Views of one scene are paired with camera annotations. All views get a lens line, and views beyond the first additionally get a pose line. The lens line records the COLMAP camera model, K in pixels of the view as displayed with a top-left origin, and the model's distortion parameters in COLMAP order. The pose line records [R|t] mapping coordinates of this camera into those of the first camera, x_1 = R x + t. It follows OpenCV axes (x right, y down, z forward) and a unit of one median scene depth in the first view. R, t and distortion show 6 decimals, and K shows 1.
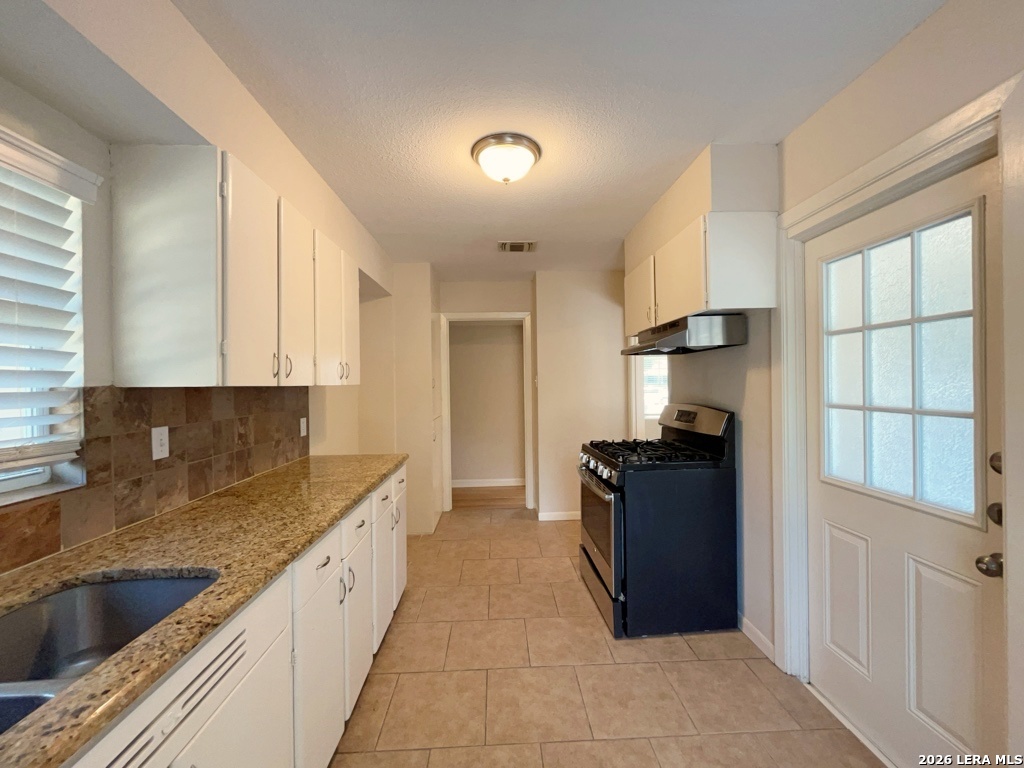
lens RADIAL K [[410.3, 0, 512.0], [0, 410.3, 384.0], [0, 0, 1]] dist [-0.002962, -0.000625]
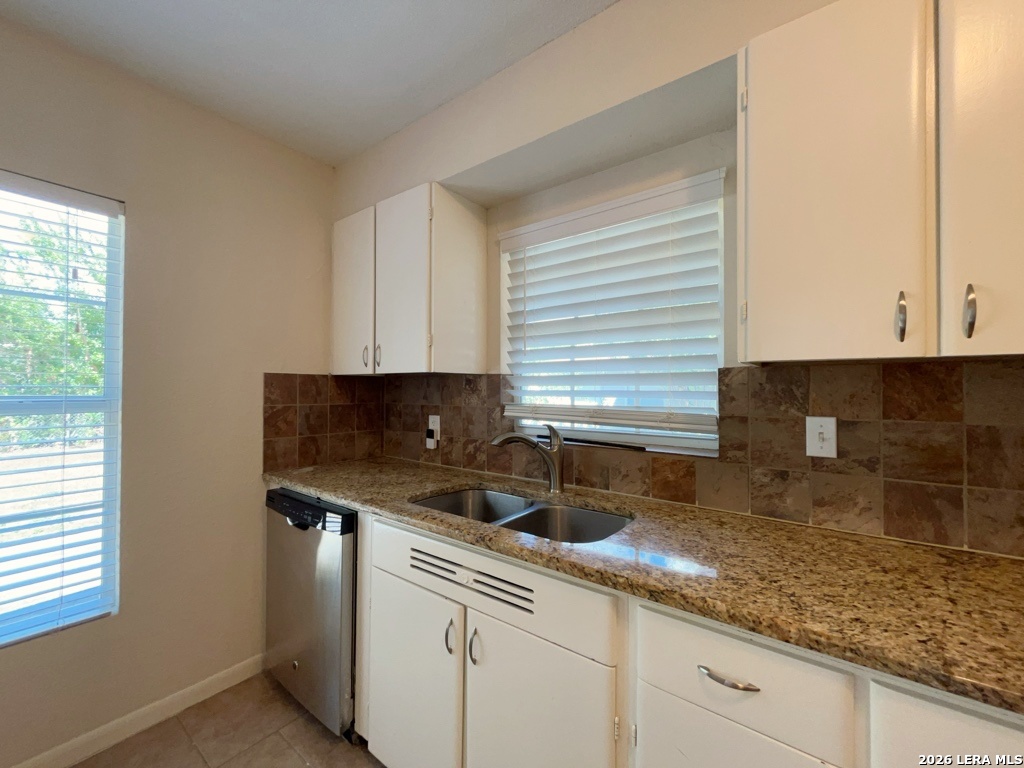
lens RADIAL K [[411.0, 0, 512.0], [0, 411.0, 384.0], [0, 0, 1]] dist [-0.000572, -0.000137]
pose [[-0.631699, -0.000018, -0.775214, 0.140503], [0.001361, 0.999998, -0.001132, 0.044703], [0.775212, -0.001770, -0.631698, 1.110388]]
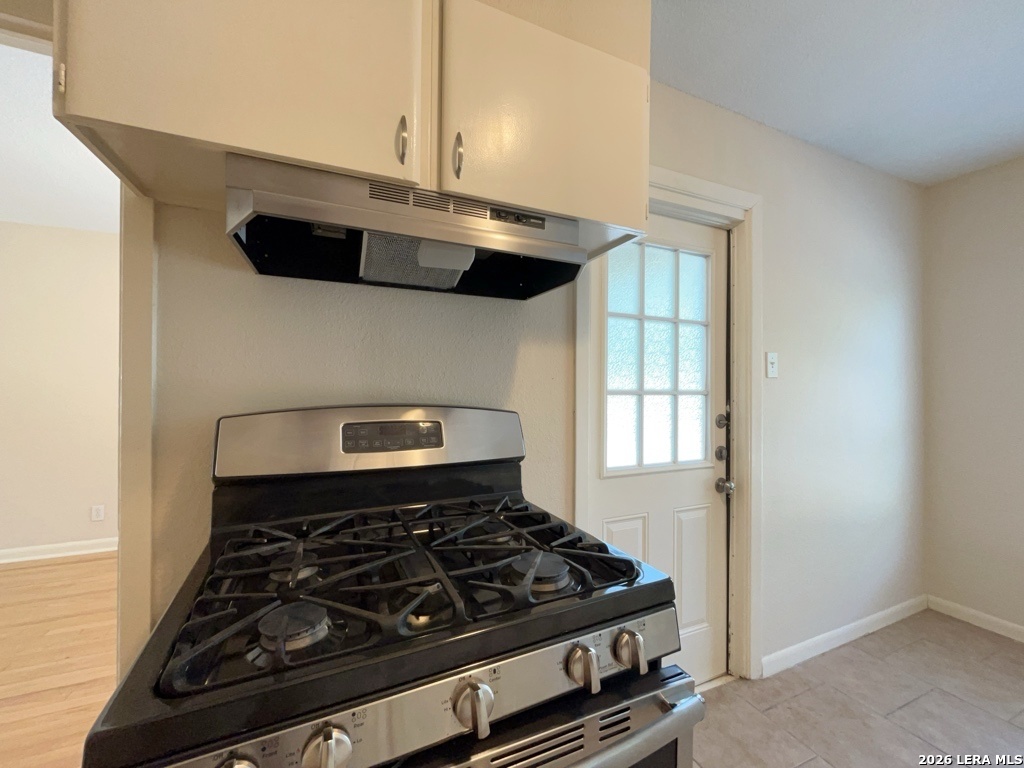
lens RADIAL K [[410.3, 0, 512.0], [0, 410.3, 384.0], [0, 0, 1]] dist [-0.002962, -0.000625]
pose [[-0.364851, 0.016405, 0.930921, -0.005575], [-0.002885, 0.999820, -0.018750, 0.065534], [-0.931061, -0.009527, -0.364738, 1.950910]]
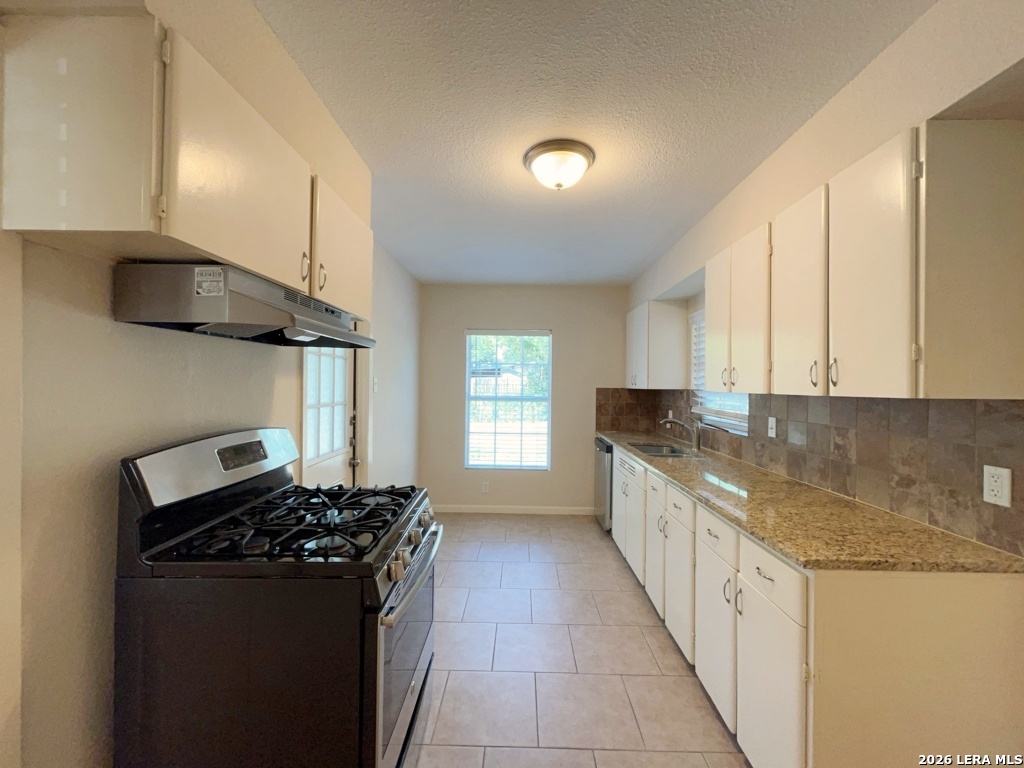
lens RADIAL K [[410.3, 0, 512.0], [0, 410.3, 384.0], [0, 0, 1]] dist [-0.002962, -0.000625]
pose [[-0.998116, 0.000187, 0.061357, 0.055226], [0.000258, 0.999999, 0.001144, -0.028285], [-0.061357, 0.001158, -0.998115, 2.832650]]
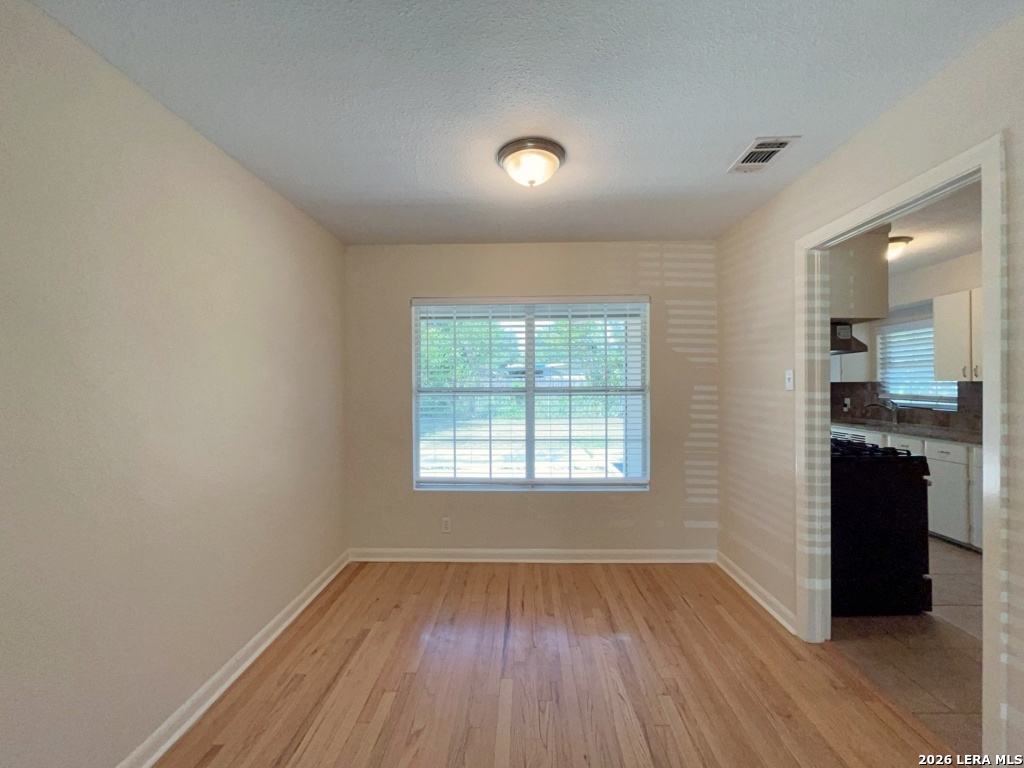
lens RADIAL K [[410.3, 0, 512.0], [0, 410.3, 384.0], [0, 0, 1]] dist [-0.002962, -0.000625]
pose [[-0.997432, 0.016207, 0.069758, 1.975055], [0.016385, 0.999864, 0.001980, -0.029810], [-0.069716, 0.003118, -0.997562, 3.929294]]
